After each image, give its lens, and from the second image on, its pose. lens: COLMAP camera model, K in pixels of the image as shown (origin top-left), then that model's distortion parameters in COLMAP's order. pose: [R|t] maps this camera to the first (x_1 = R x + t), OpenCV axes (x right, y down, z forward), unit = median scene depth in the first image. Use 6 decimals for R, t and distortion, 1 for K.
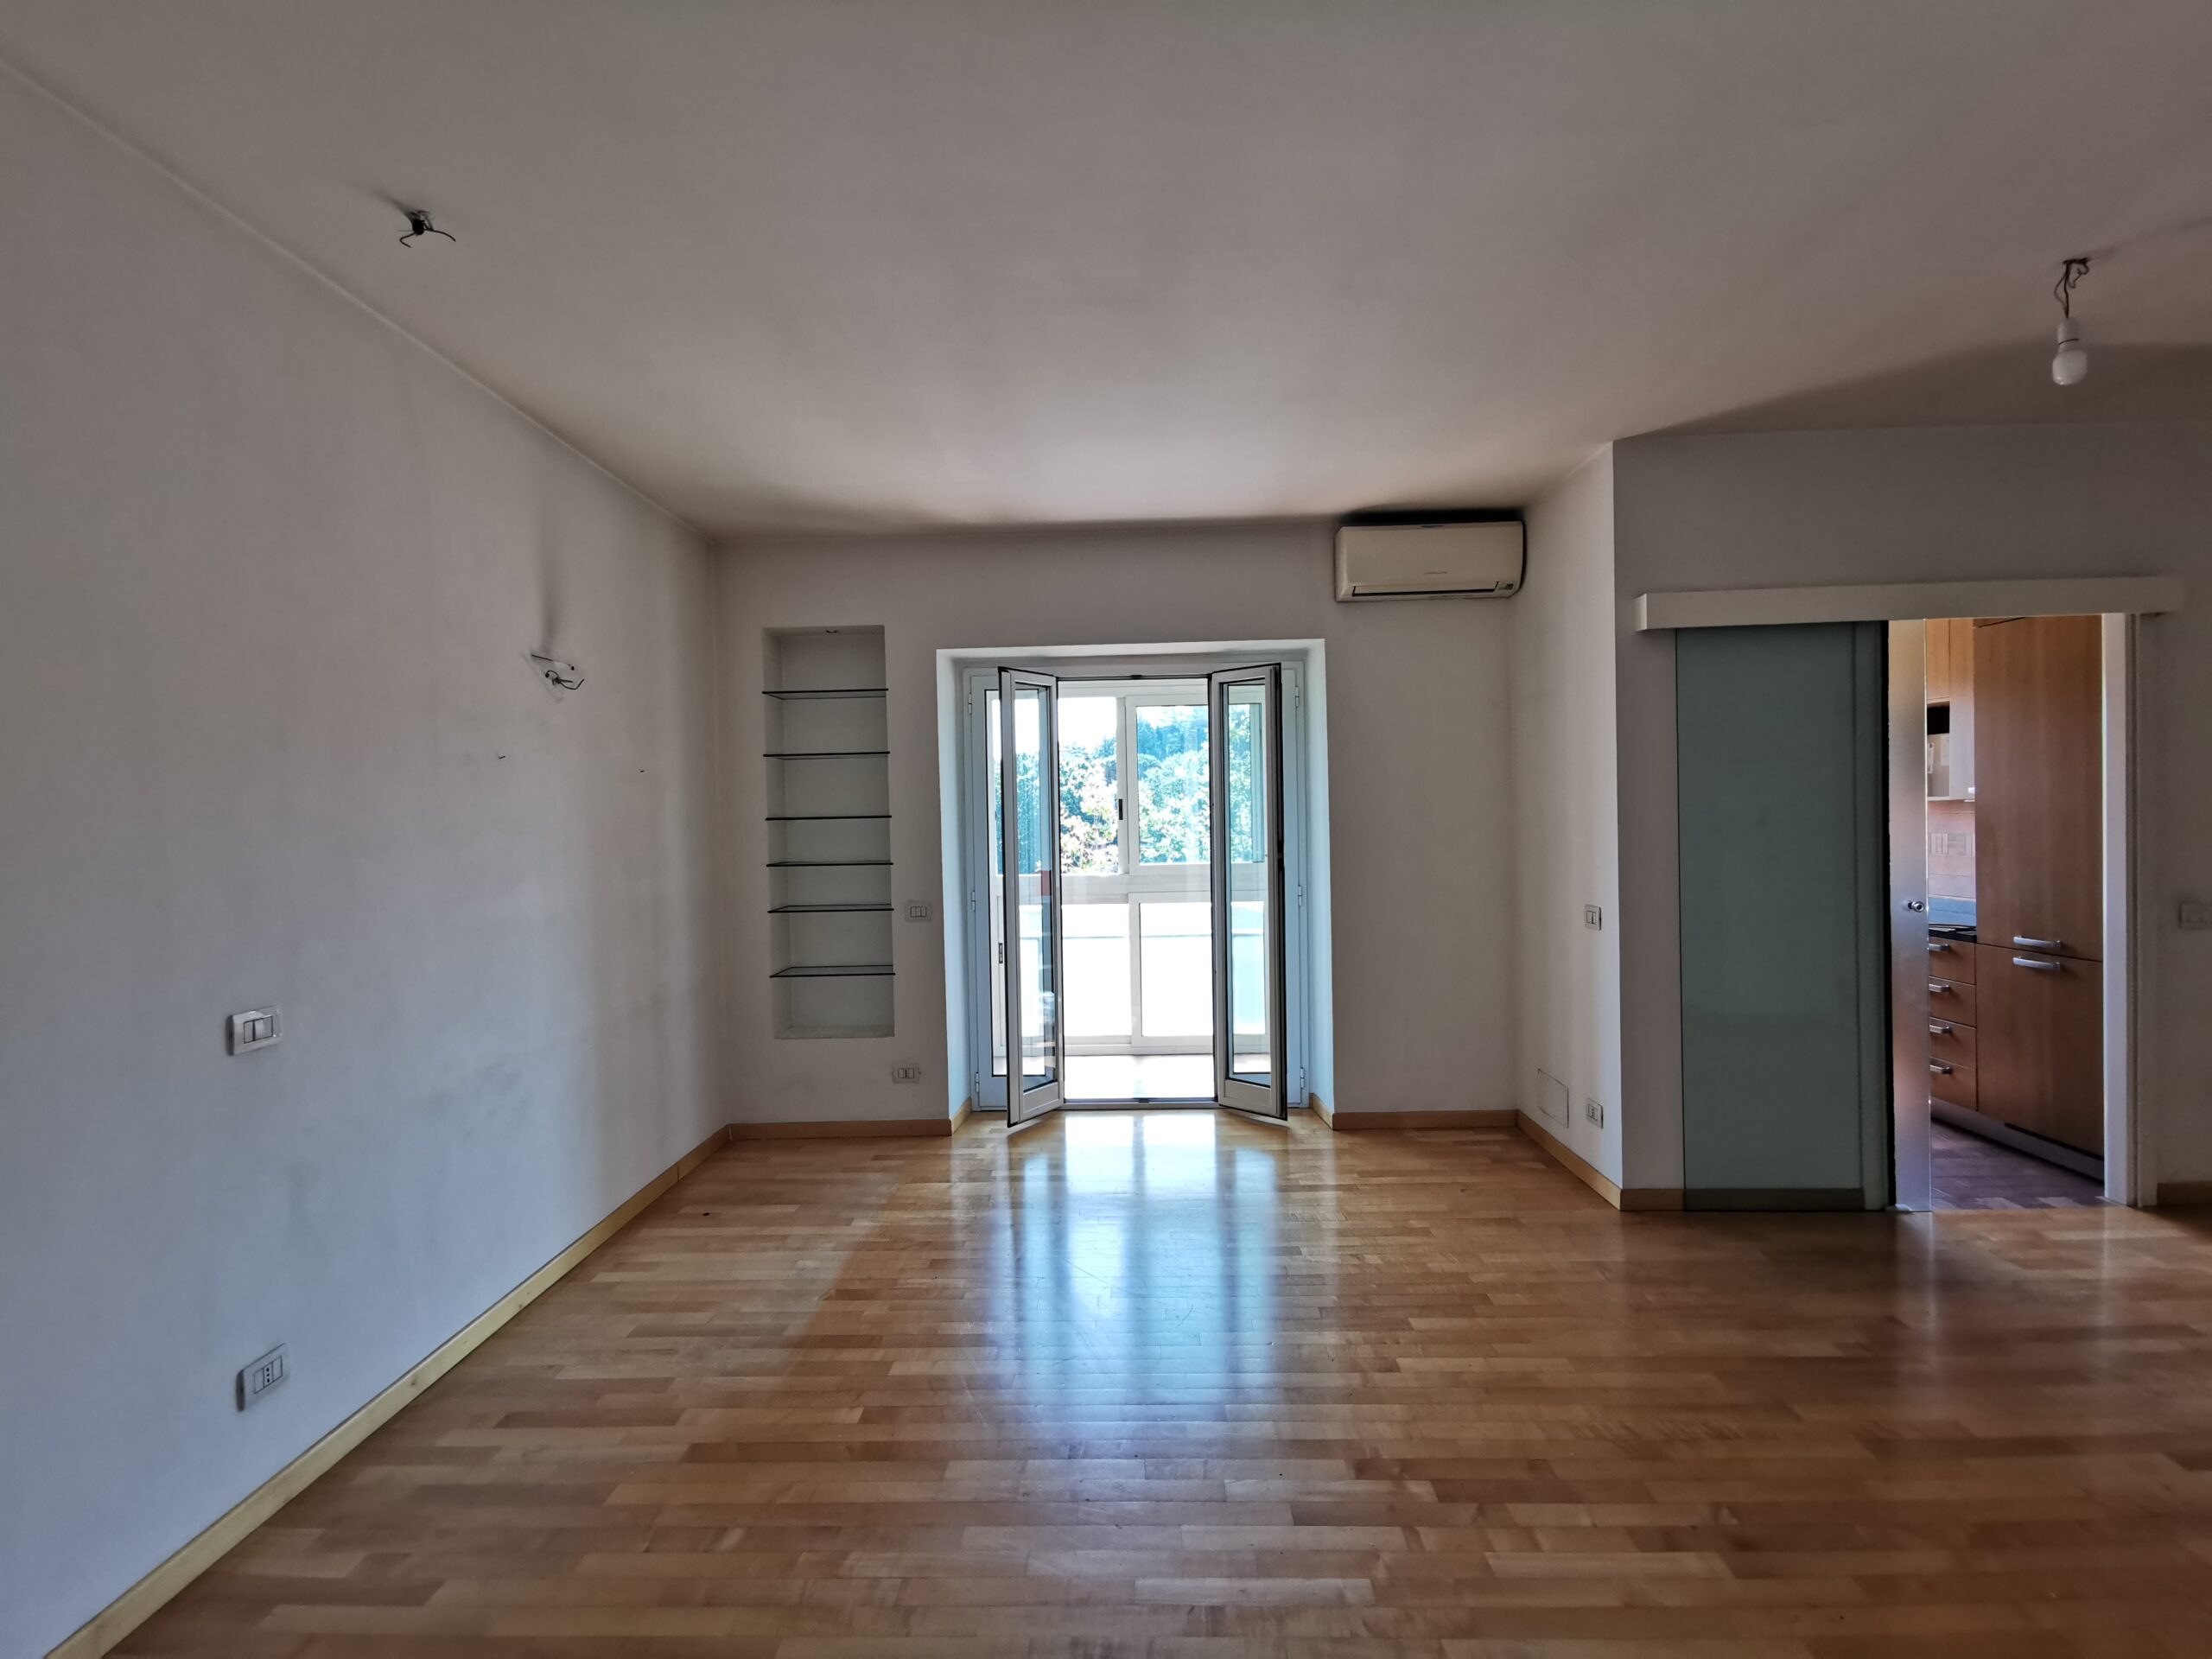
lens RADIAL K [[1035.3, 0, 1102.0], [0, 1035.3, 834.9], [0, 0, 1]] dist [0.014473, 0.000073]
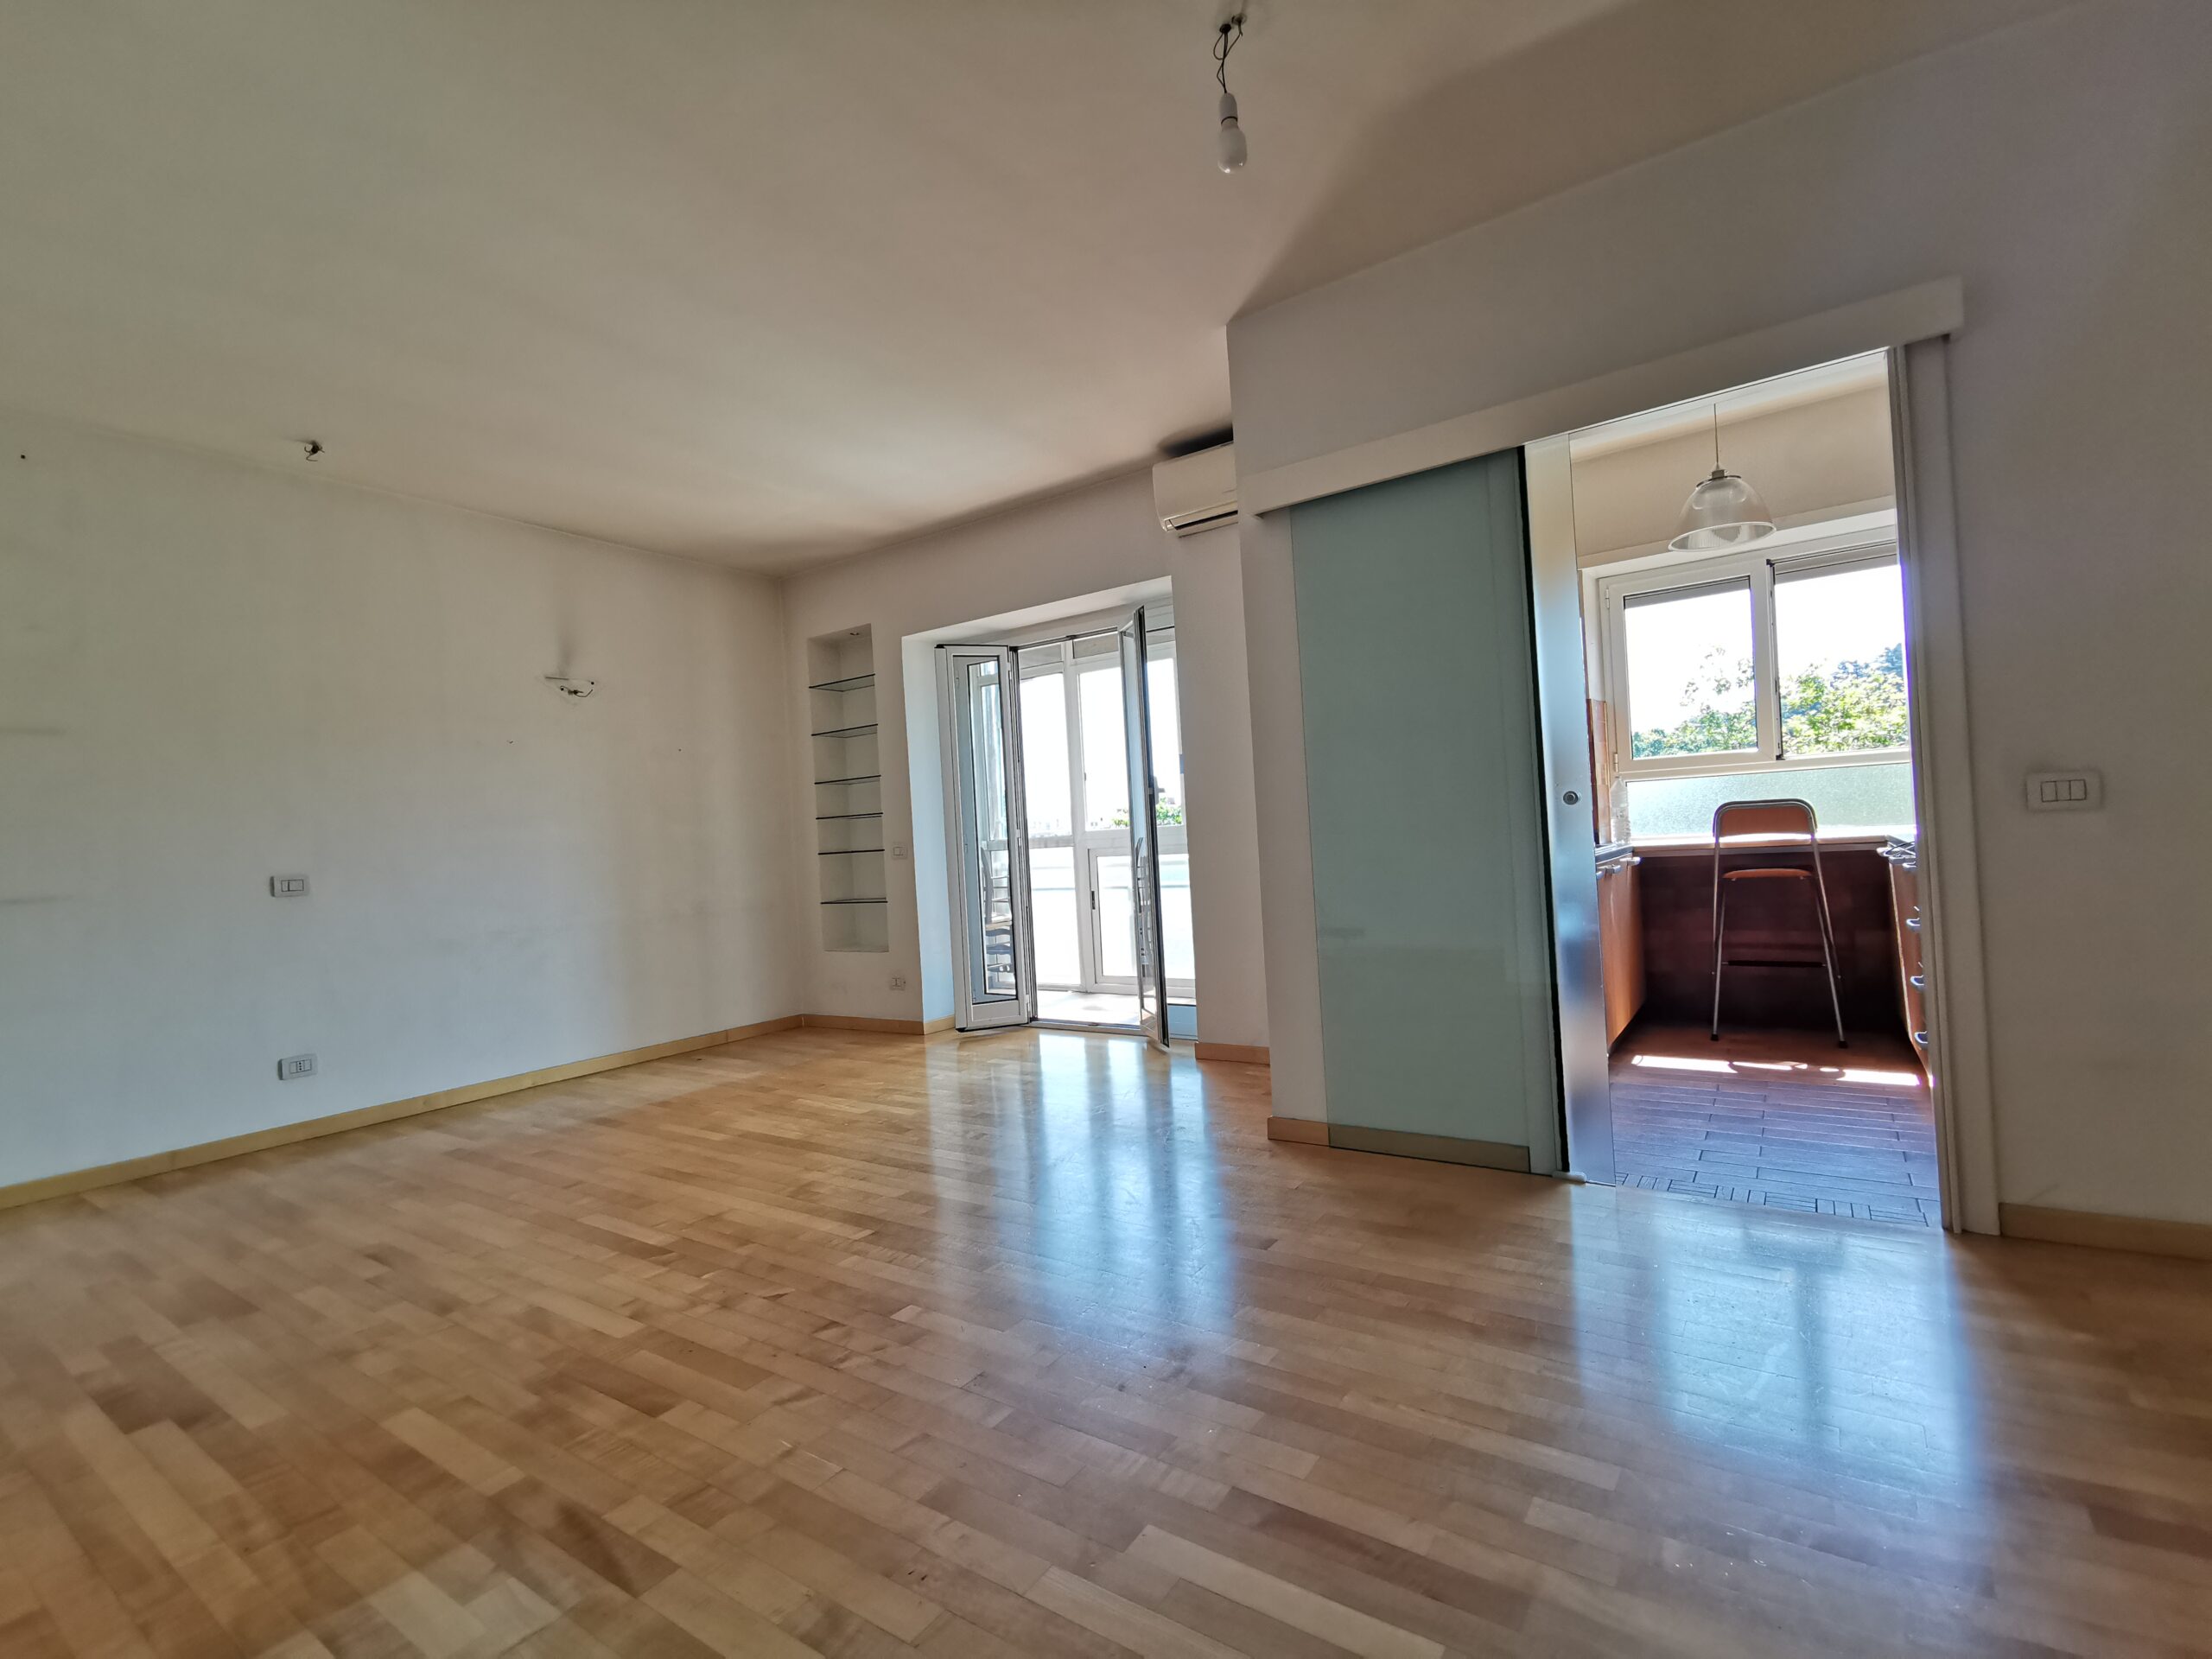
lens RADIAL K [[1022.1, 0, 1096.9], [0, 1022.1, 835.6], [0, 0, 1]] dist [0.013570, -0.000206]
pose [[0.830741, -0.028033, -0.555952, 0.894018], [0.028015, 0.999571, -0.008540, 0.092410], [0.555953, -0.008480, 0.831170, 0.152255]]
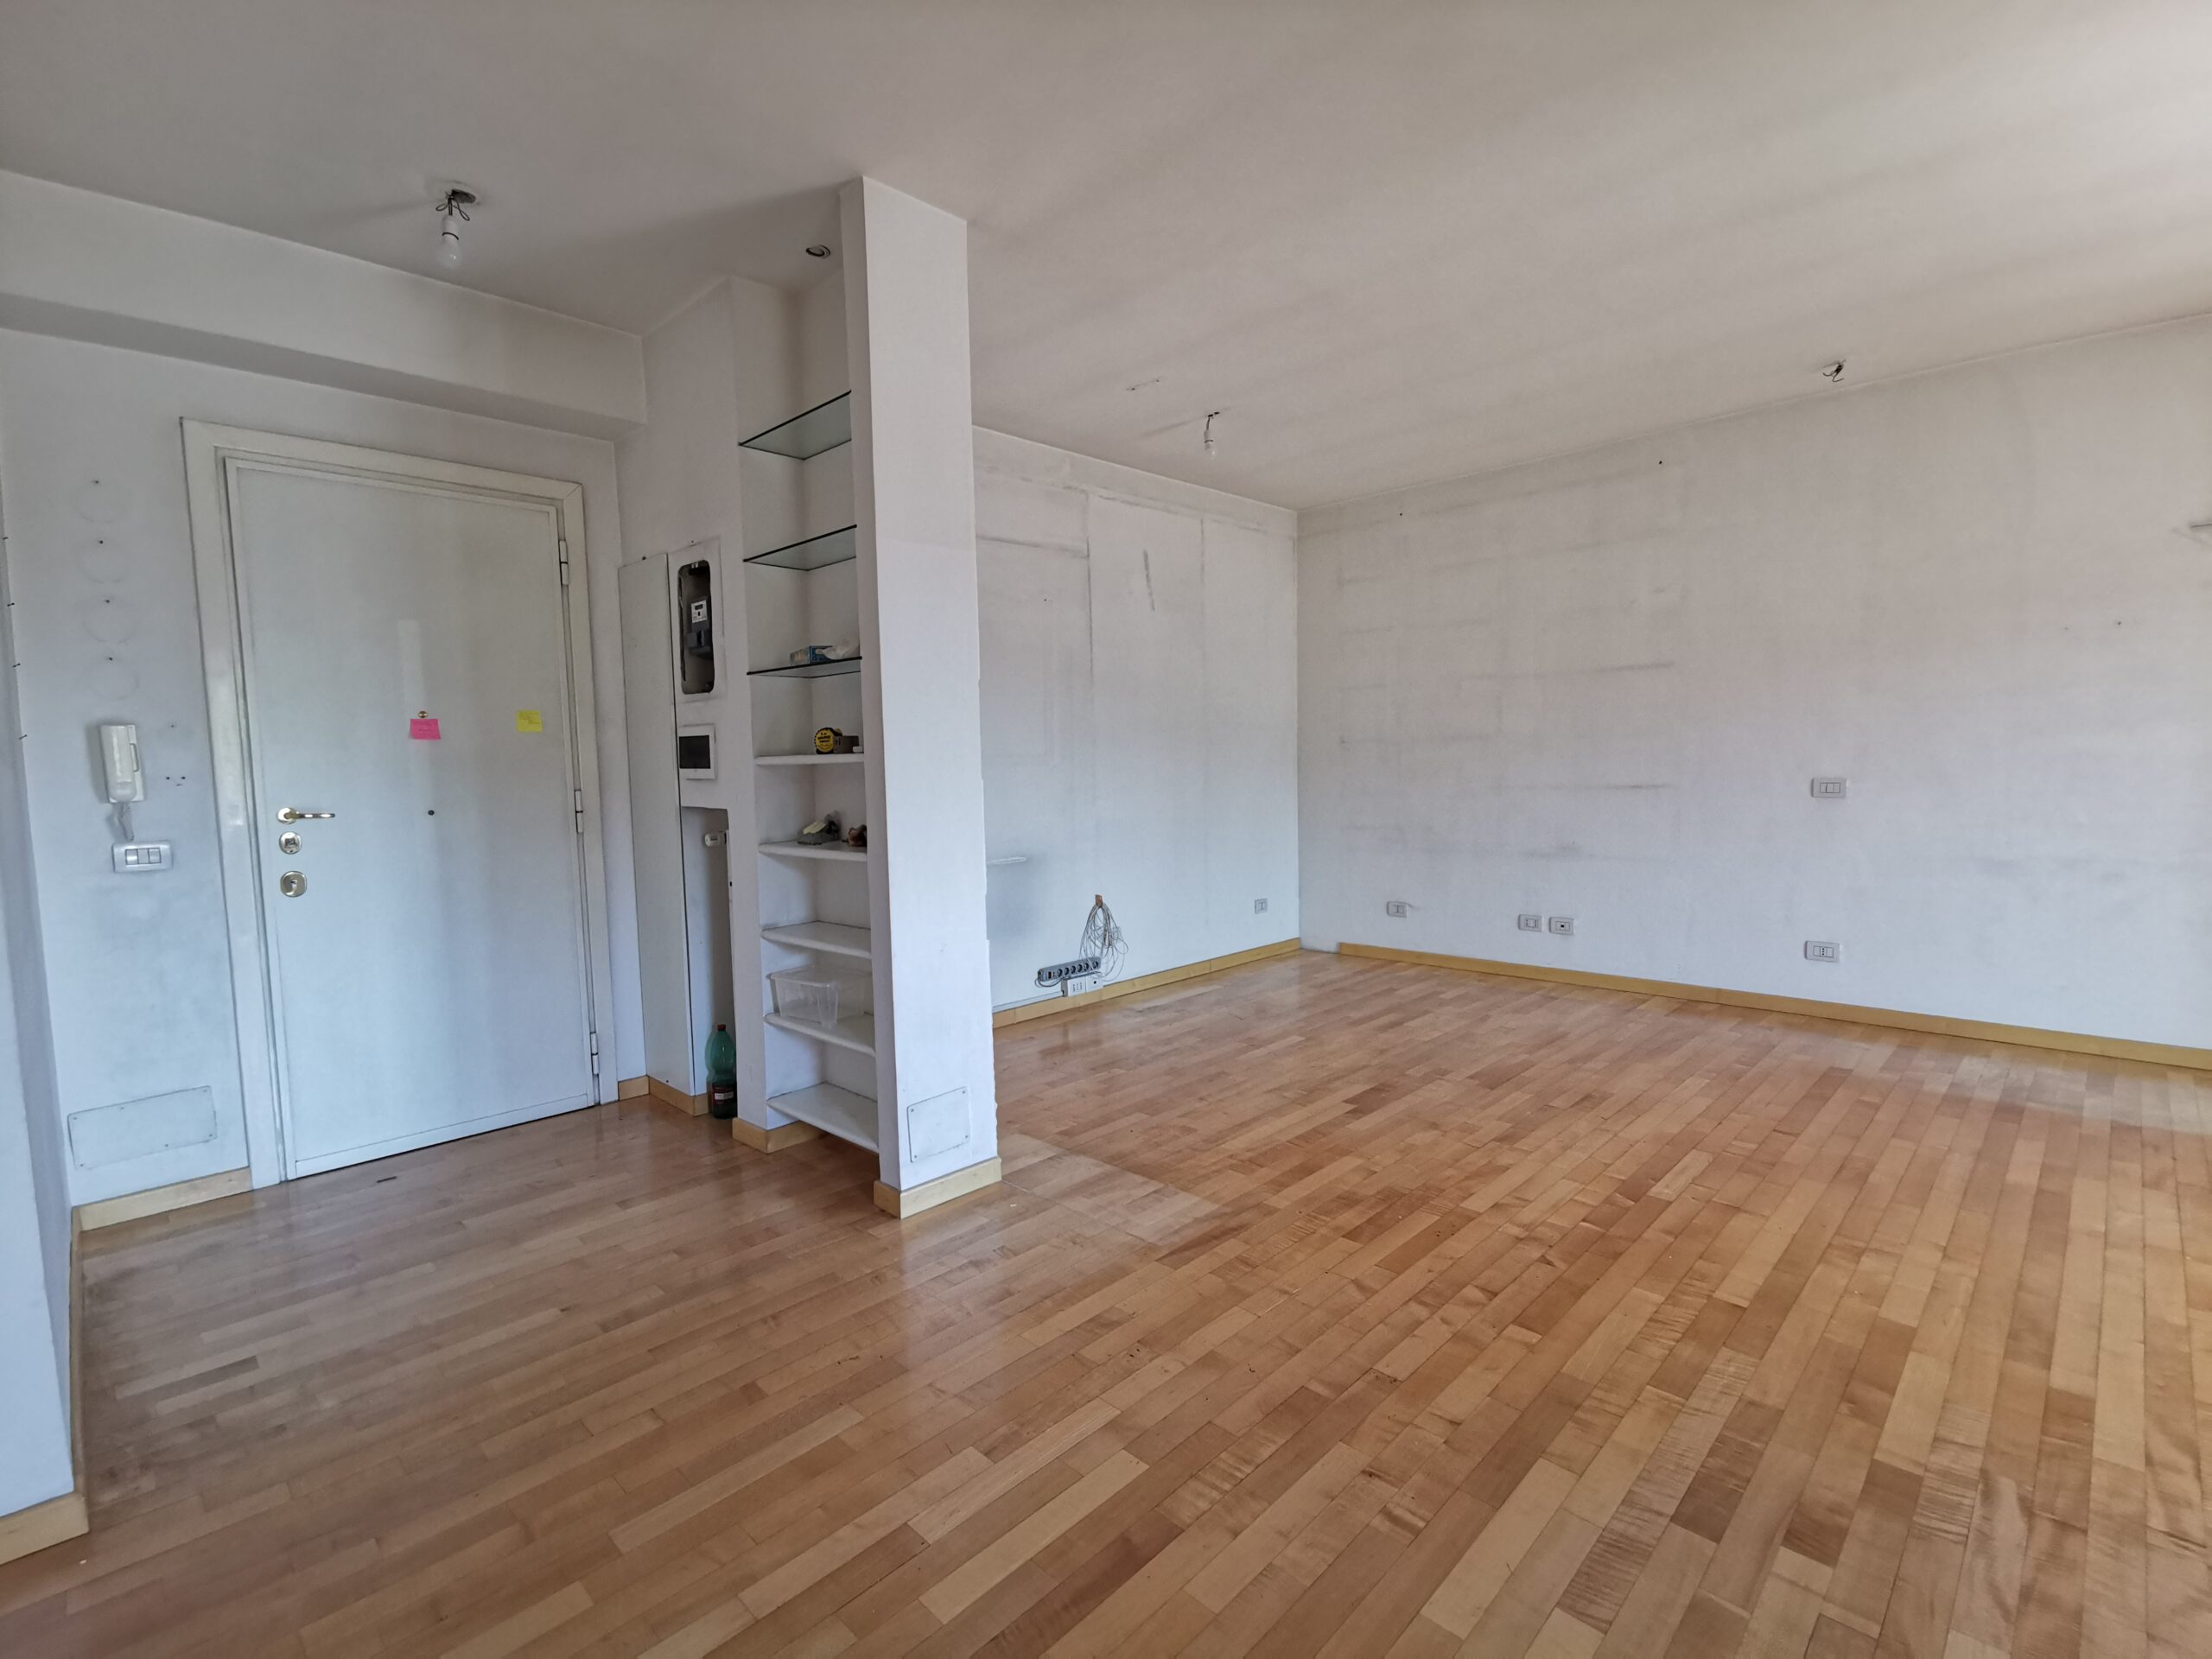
lens RADIAL K [[1013.3, 0, 1110.1], [0, 1013.3, 837.4], [0, 0, 1]] dist [0.008166, 0.000847]
pose [[-0.684765, 0.096719, -0.722317, 1.006596], [0.023390, 0.993560, 0.110865, 0.015566], [0.728388, 0.059022, -0.682618, 0.816345]]
